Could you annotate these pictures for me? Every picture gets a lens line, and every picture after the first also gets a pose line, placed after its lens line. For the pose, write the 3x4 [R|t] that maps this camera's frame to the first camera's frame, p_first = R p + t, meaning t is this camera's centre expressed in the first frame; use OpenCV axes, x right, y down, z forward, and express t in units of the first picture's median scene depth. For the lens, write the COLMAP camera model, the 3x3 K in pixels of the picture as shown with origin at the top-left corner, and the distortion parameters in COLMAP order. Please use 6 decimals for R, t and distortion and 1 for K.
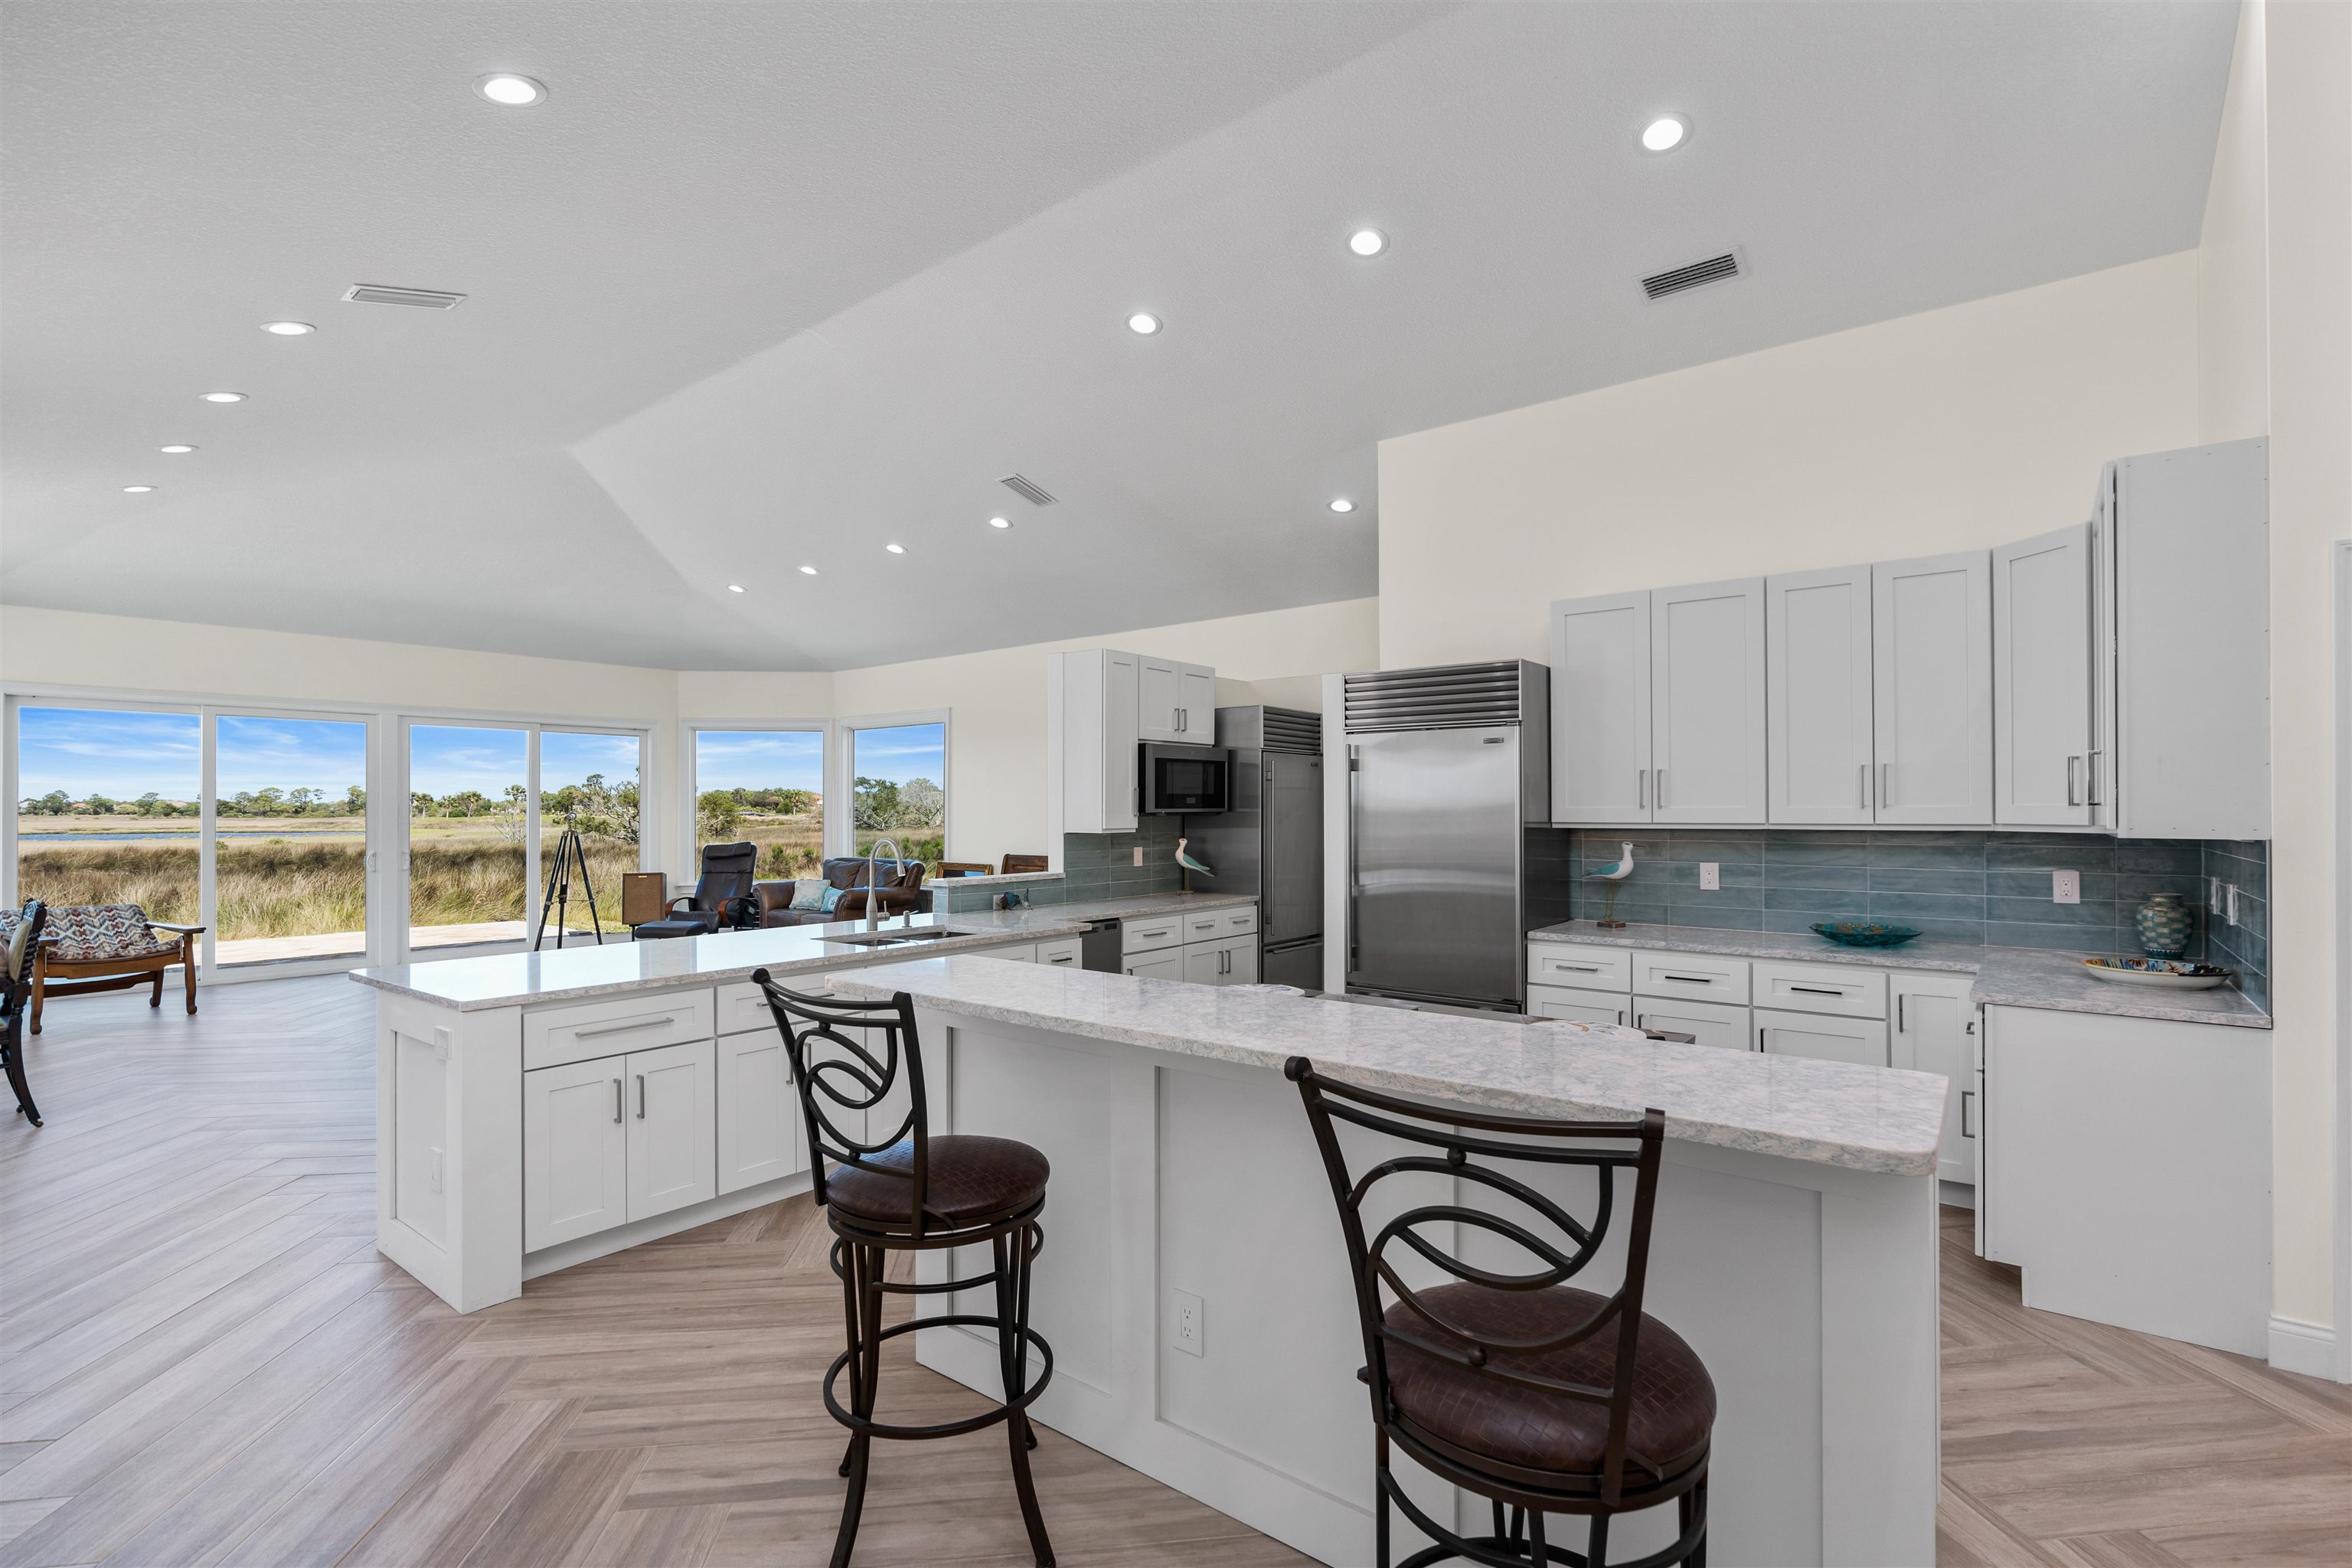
lens RADIAL K [[1051.4, 0, 1176.0], [0, 1051.4, 784.0], [0, 0, 1]] dist [-0.004701, -0.000277]
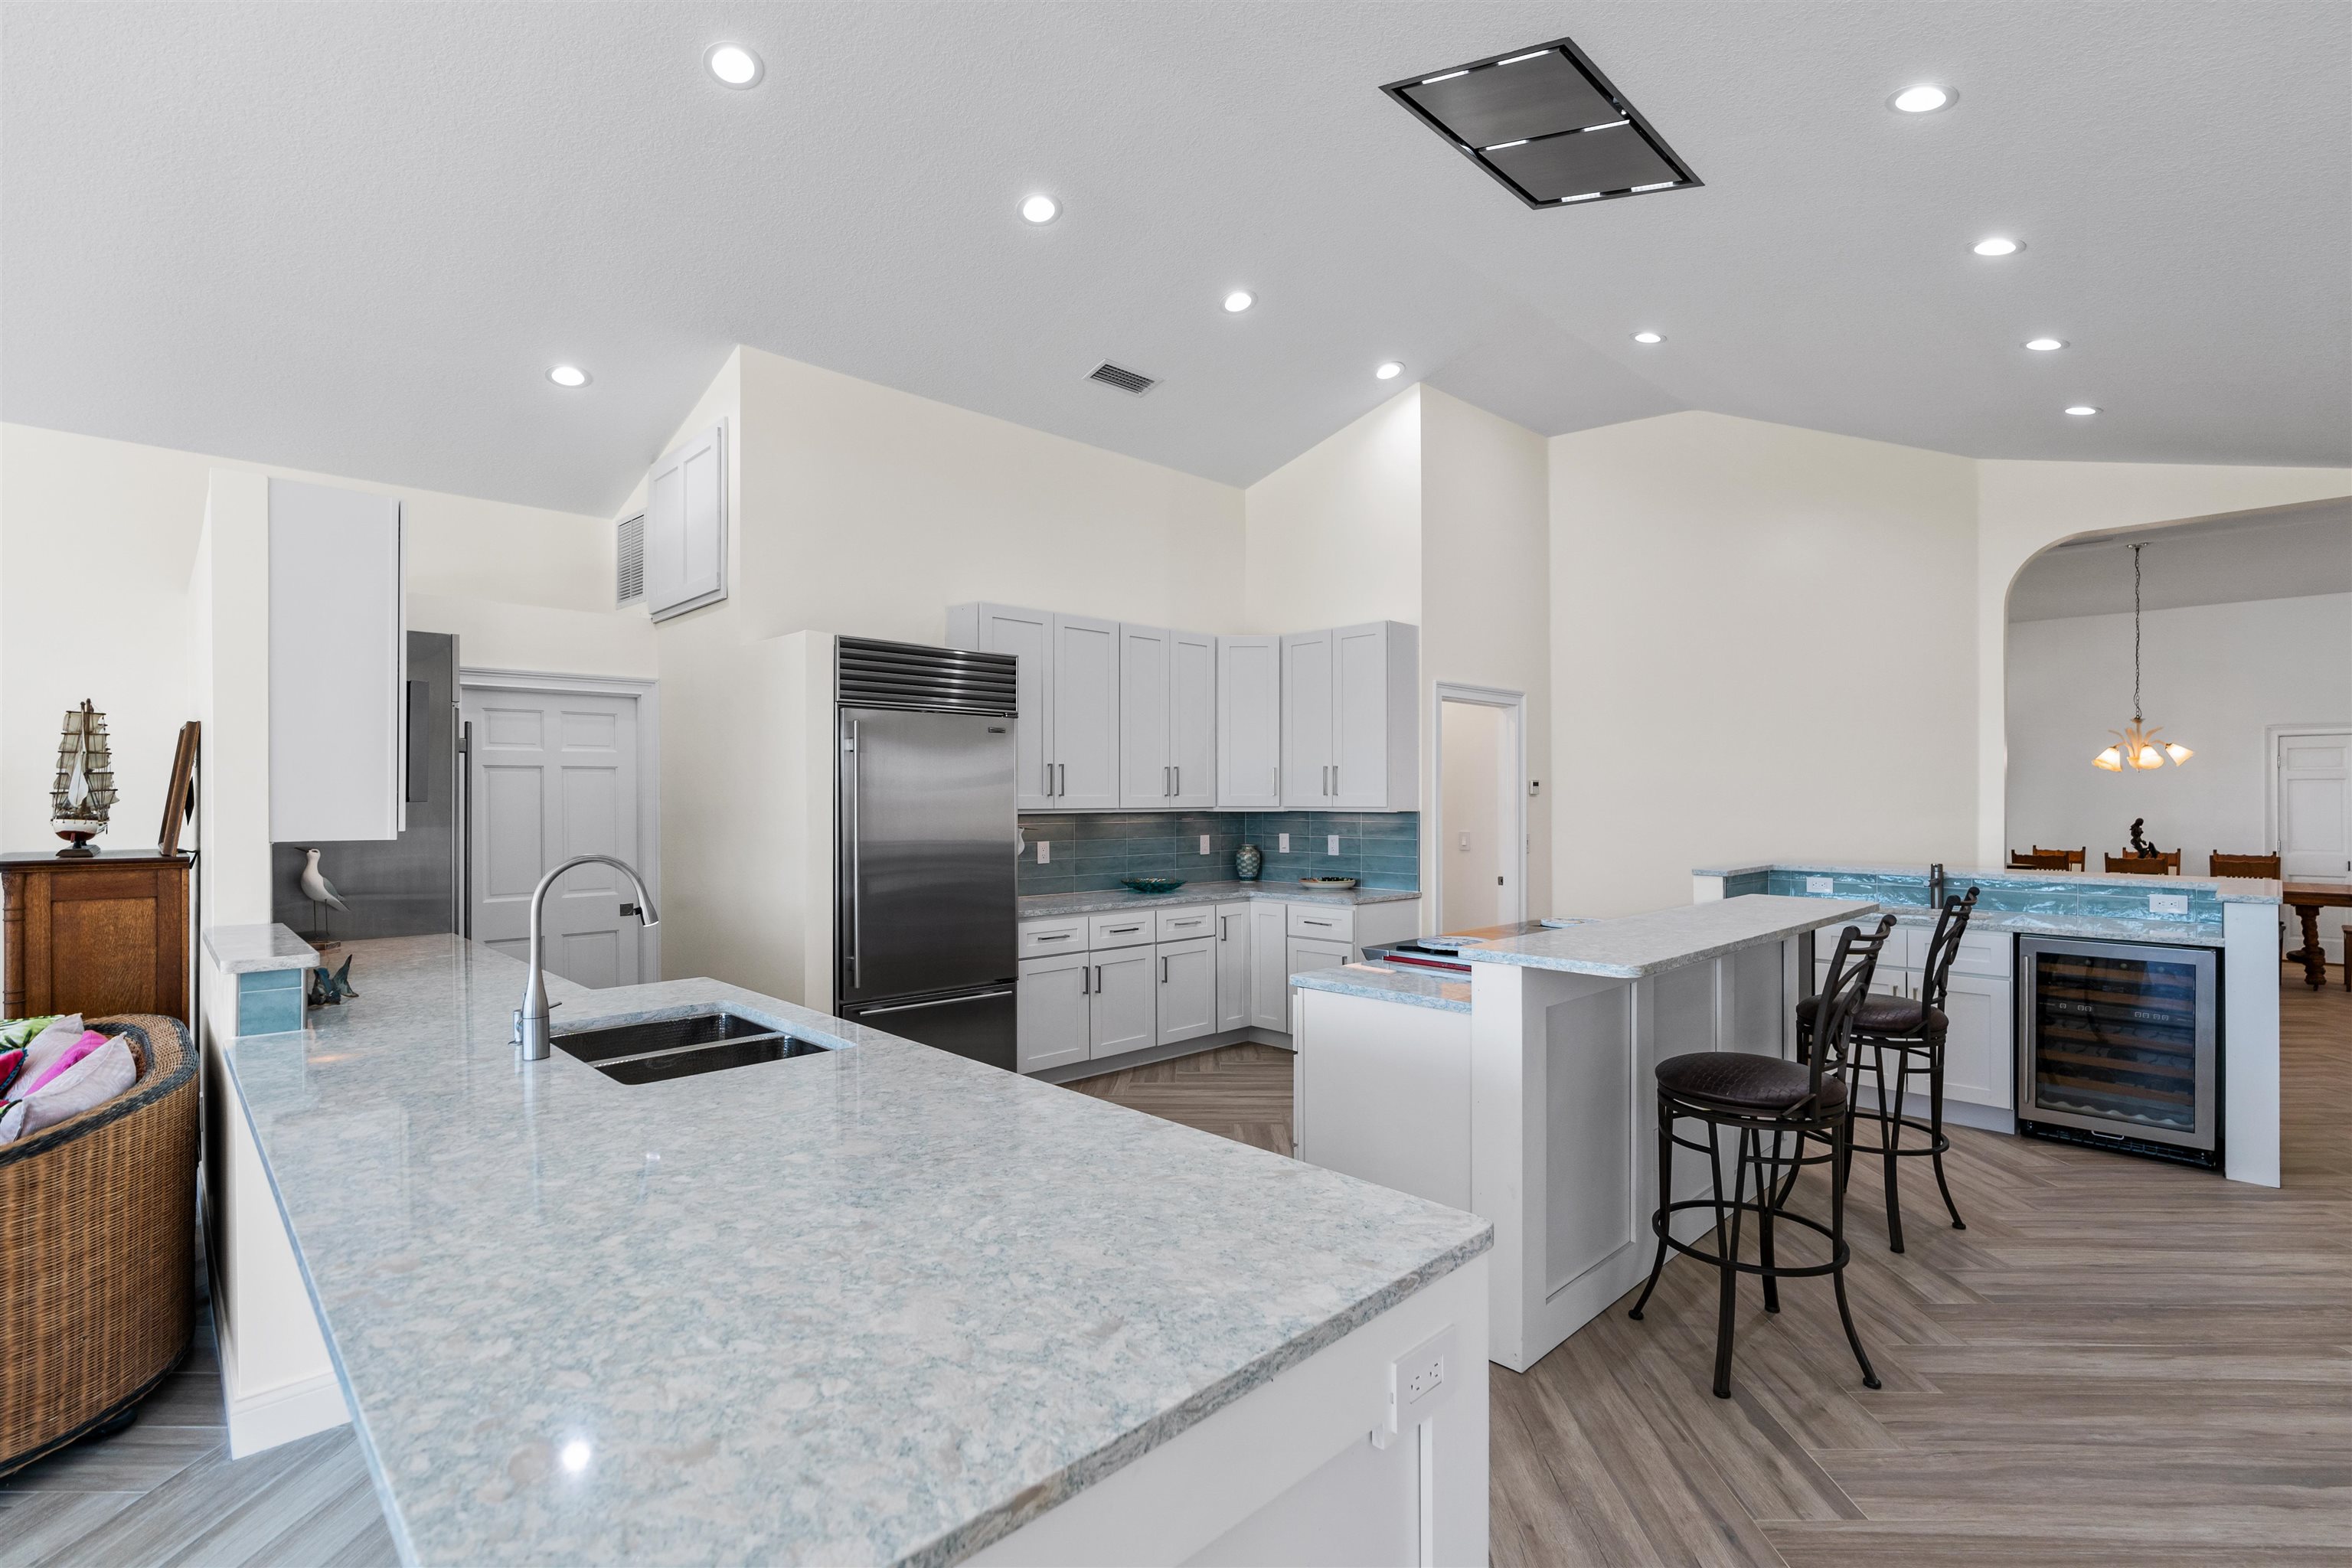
lens RADIAL K [[1087.9, 0, 1163.0], [0, 1087.9, 789.5], [0, 0, 1]] dist [-0.010252, 0.001109]
pose [[0.141113, 0.008967, 0.989953, -0.743632], [-0.023052, 0.999718, -0.005769, 0.019452], [-0.989725, -0.022007, 0.141280, 0.698448]]
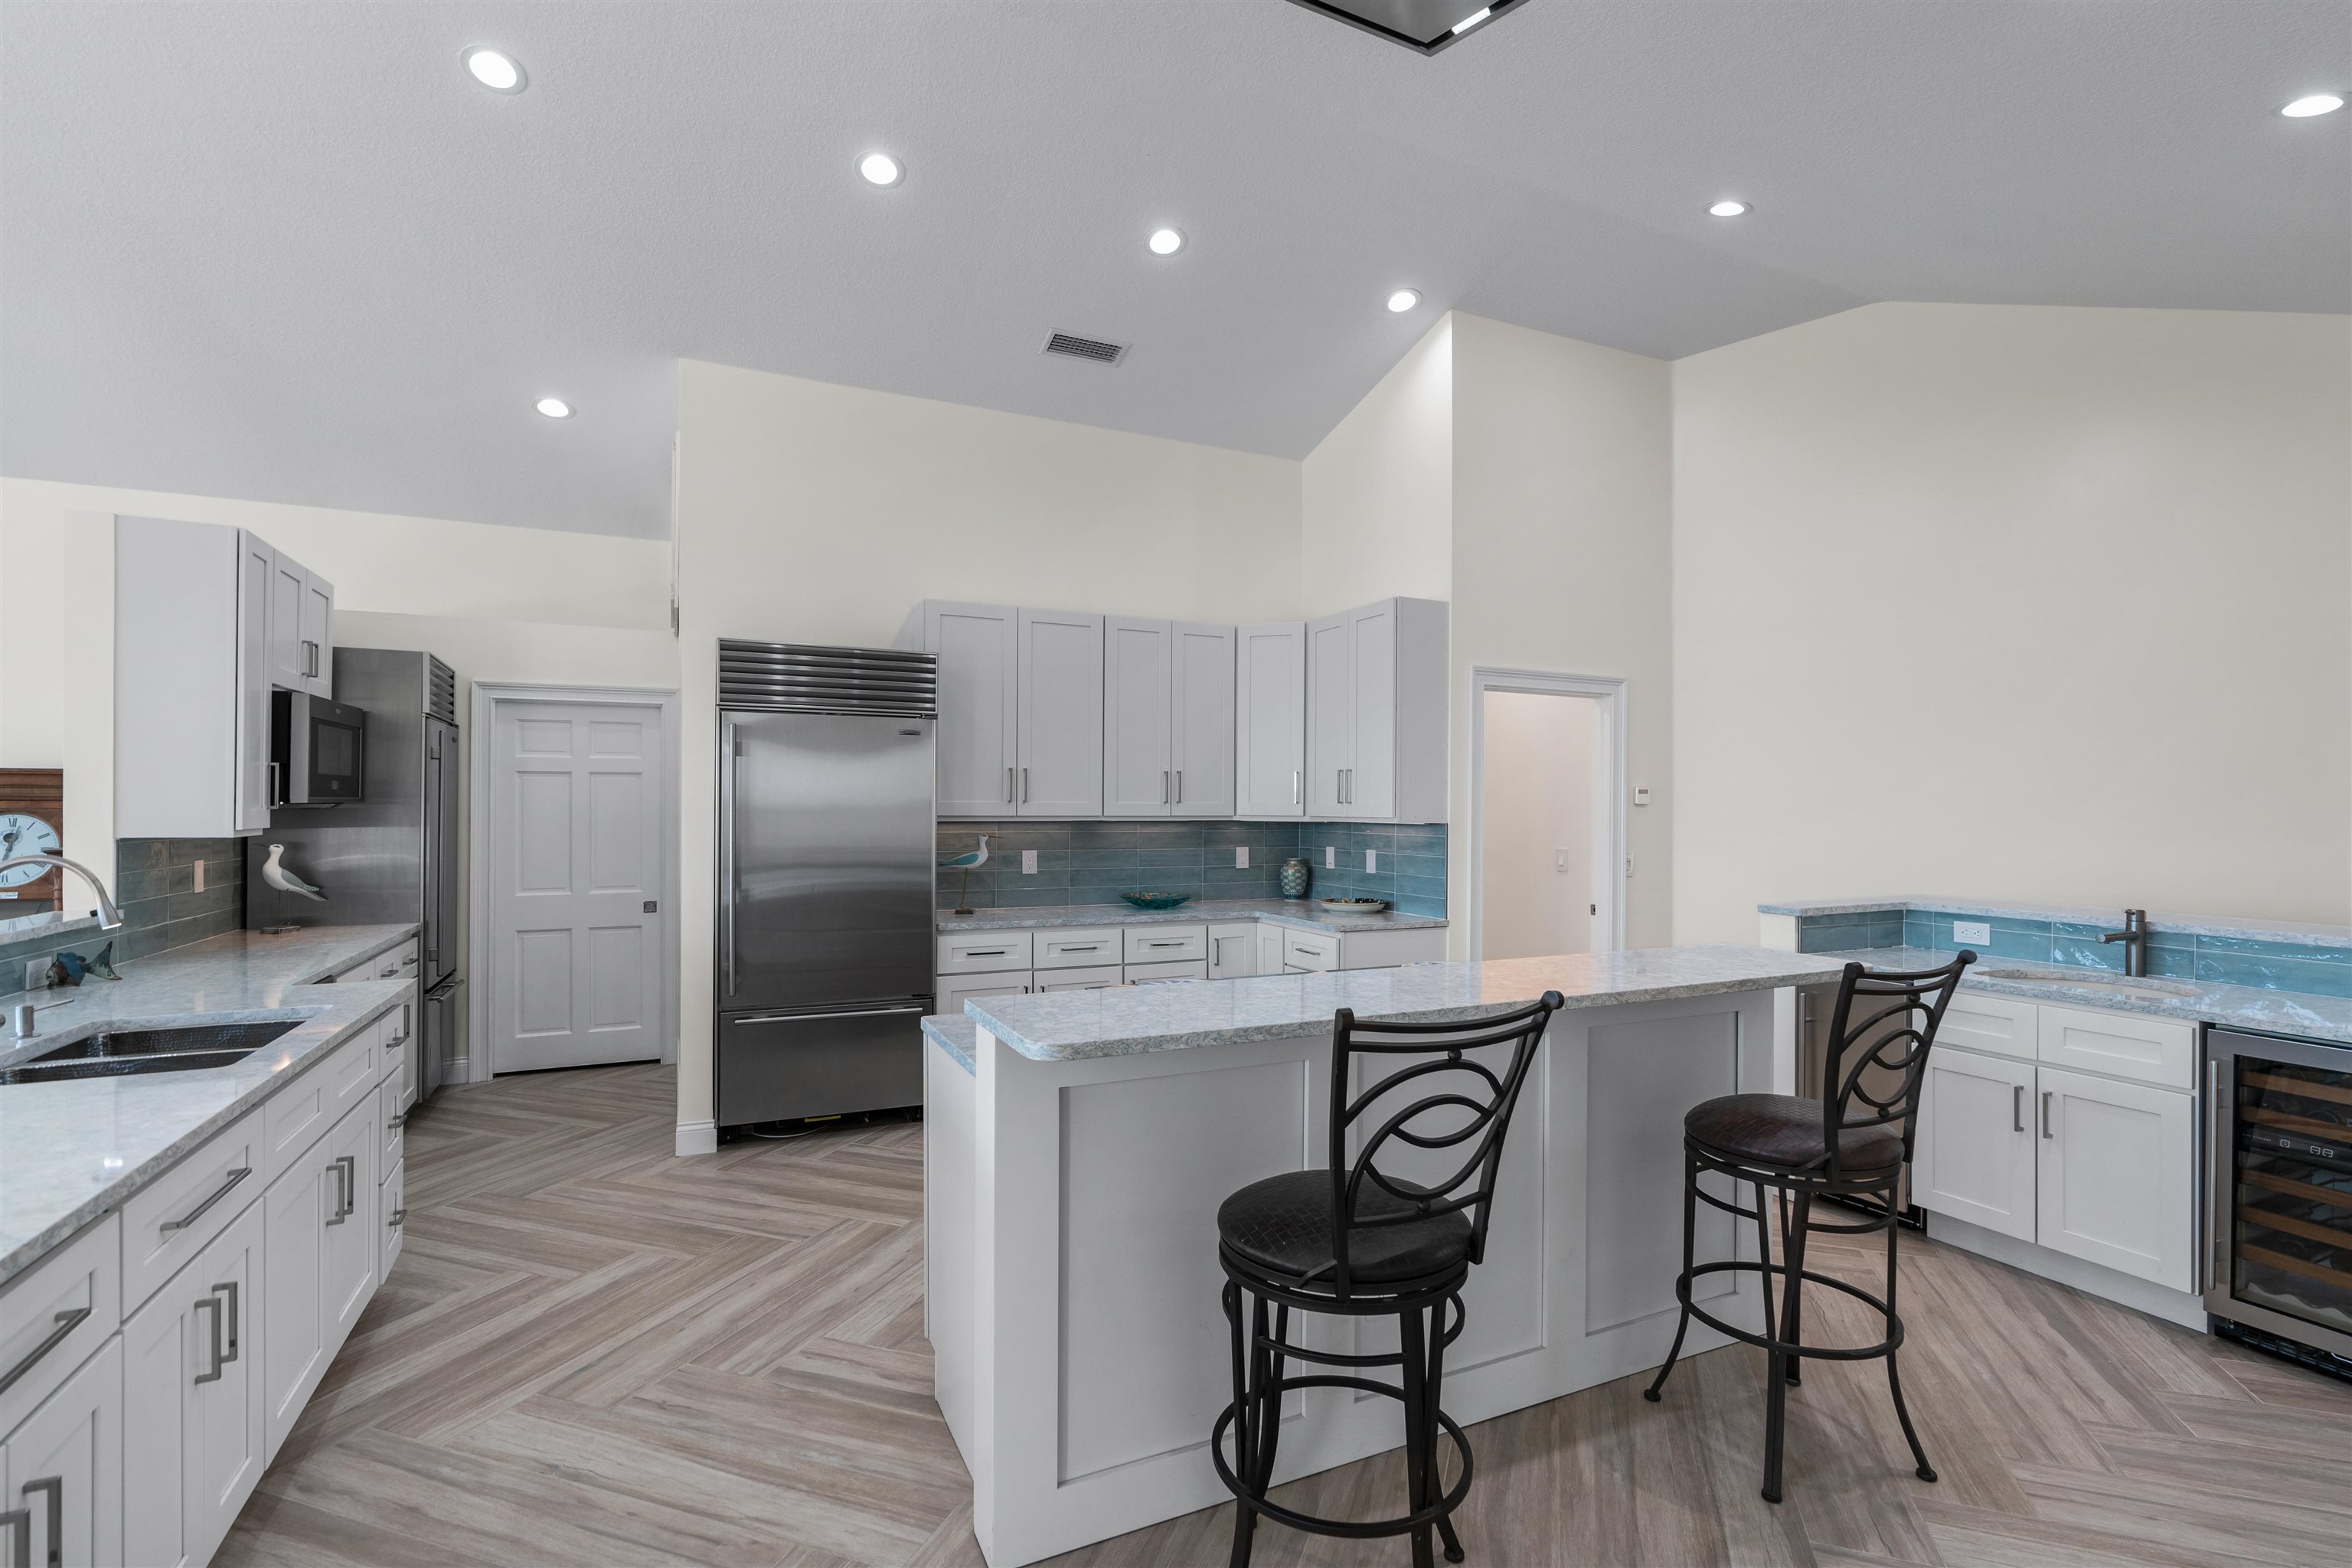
lens RADIAL K [[1076.2, 0, 1185.5], [0, 1076.2, 798.4], [0, 0, 1]] dist [-0.008914, 0.001471]
pose [[0.444547, 0.010210, 0.895698, -0.488339], [-0.028050, 0.999603, 0.002528, 0.010516], [-0.895316, -0.026248, 0.444657, 0.327963]]
